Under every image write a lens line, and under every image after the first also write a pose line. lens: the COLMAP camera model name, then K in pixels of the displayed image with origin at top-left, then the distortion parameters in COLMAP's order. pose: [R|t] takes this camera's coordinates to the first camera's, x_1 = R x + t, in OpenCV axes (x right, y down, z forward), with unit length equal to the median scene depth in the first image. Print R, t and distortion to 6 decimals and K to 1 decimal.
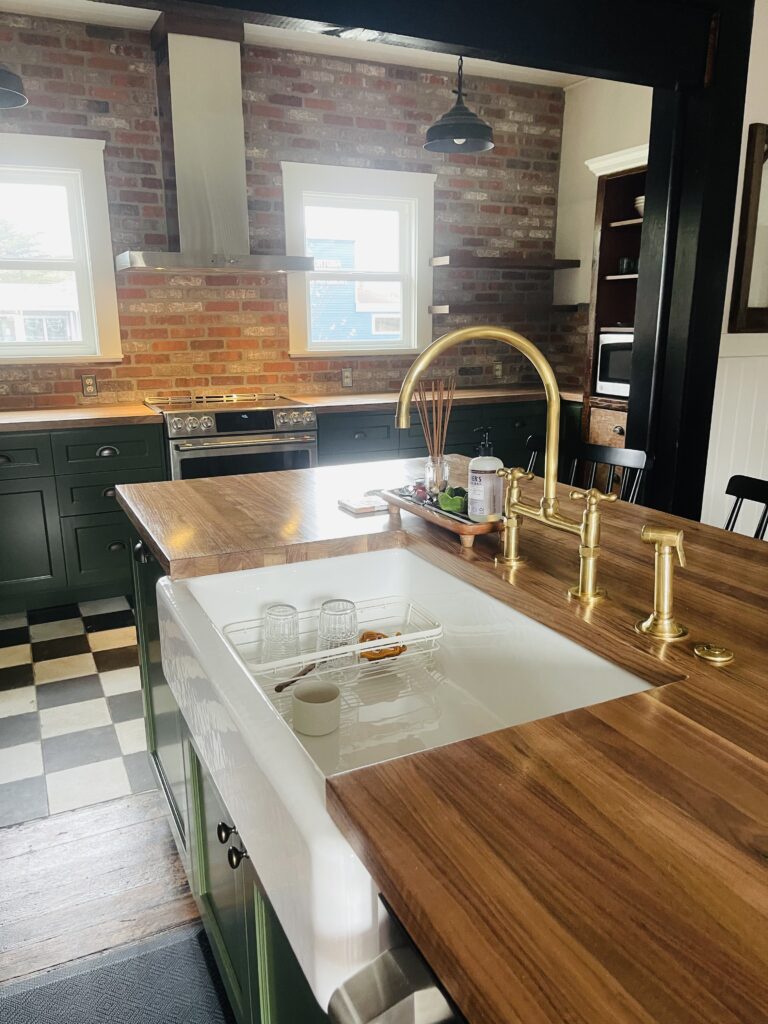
lens RADIAL K [[775.9, 0, 378.1], [0, 775.9, 521.6], [0, 0, 1]] dist [0.049268, -0.056861]
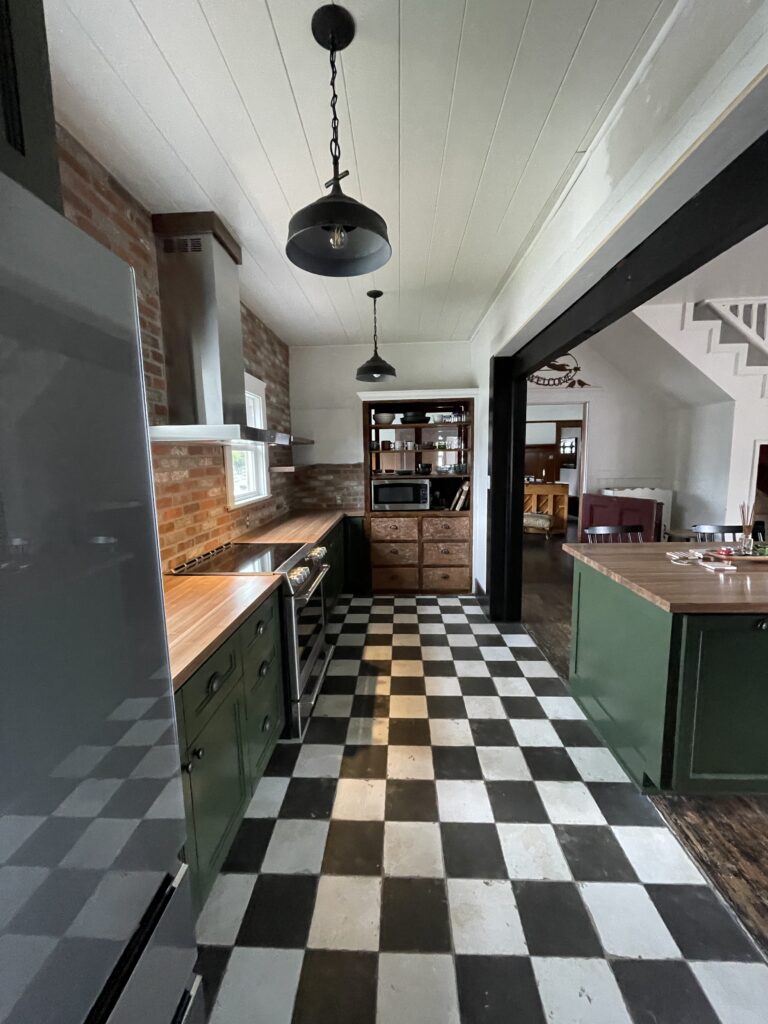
lens RADIAL K [[413.3, 0, 384.2], [0, 413.3, 505.8], [0, 0, 1]] dist [-0.004542, 0.000731]
pose [[0.461569, -0.104553, 0.880921, -0.614065], [0.235611, 0.971814, -0.008111, -0.168881], [-0.855243, 0.211299, 0.473193, 0.523548]]
